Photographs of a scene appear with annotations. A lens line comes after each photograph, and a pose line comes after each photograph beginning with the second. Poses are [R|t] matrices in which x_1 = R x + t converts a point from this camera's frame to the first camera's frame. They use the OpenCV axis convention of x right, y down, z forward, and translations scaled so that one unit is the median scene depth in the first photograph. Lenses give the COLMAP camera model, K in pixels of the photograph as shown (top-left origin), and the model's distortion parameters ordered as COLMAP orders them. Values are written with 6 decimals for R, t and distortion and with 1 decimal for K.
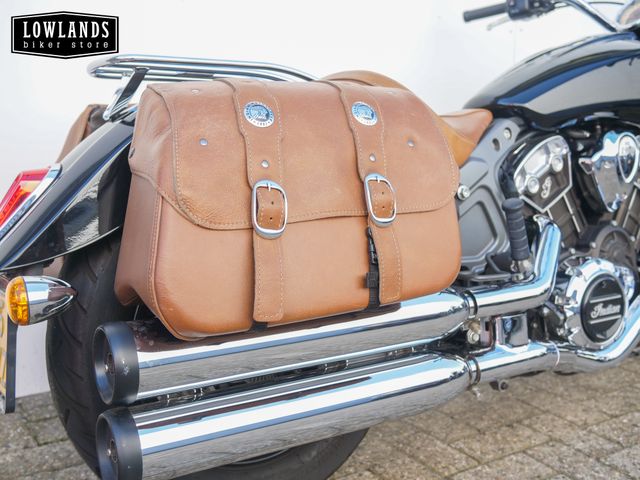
lens RADIAL K [[724.8, 0, 320.0], [0, 724.8, 240.0], [0, 0, 1]] dist [0.000731, 0.005149]
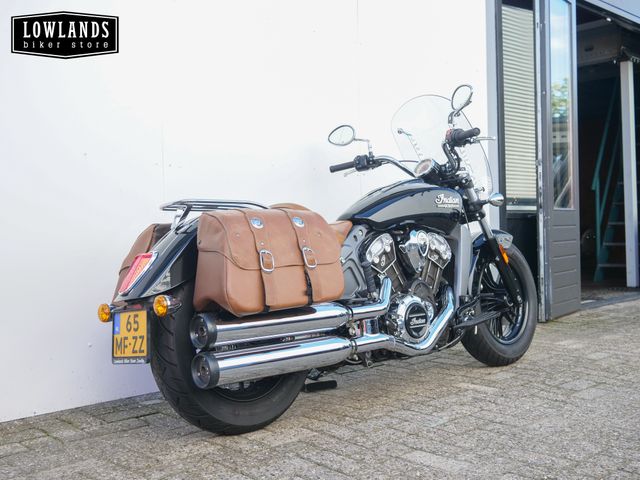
lens RADIAL K [[724.8, 0, 320.0], [0, 724.8, 240.0], [0, 0, 1]] dist [0.000731, 0.005149]
pose [[0.980245, -0.037817, 0.194137, -0.223620], [0.070478, 0.983906, -0.164200, 0.182538], [-0.184803, 0.174639, 0.967135, -0.844535]]
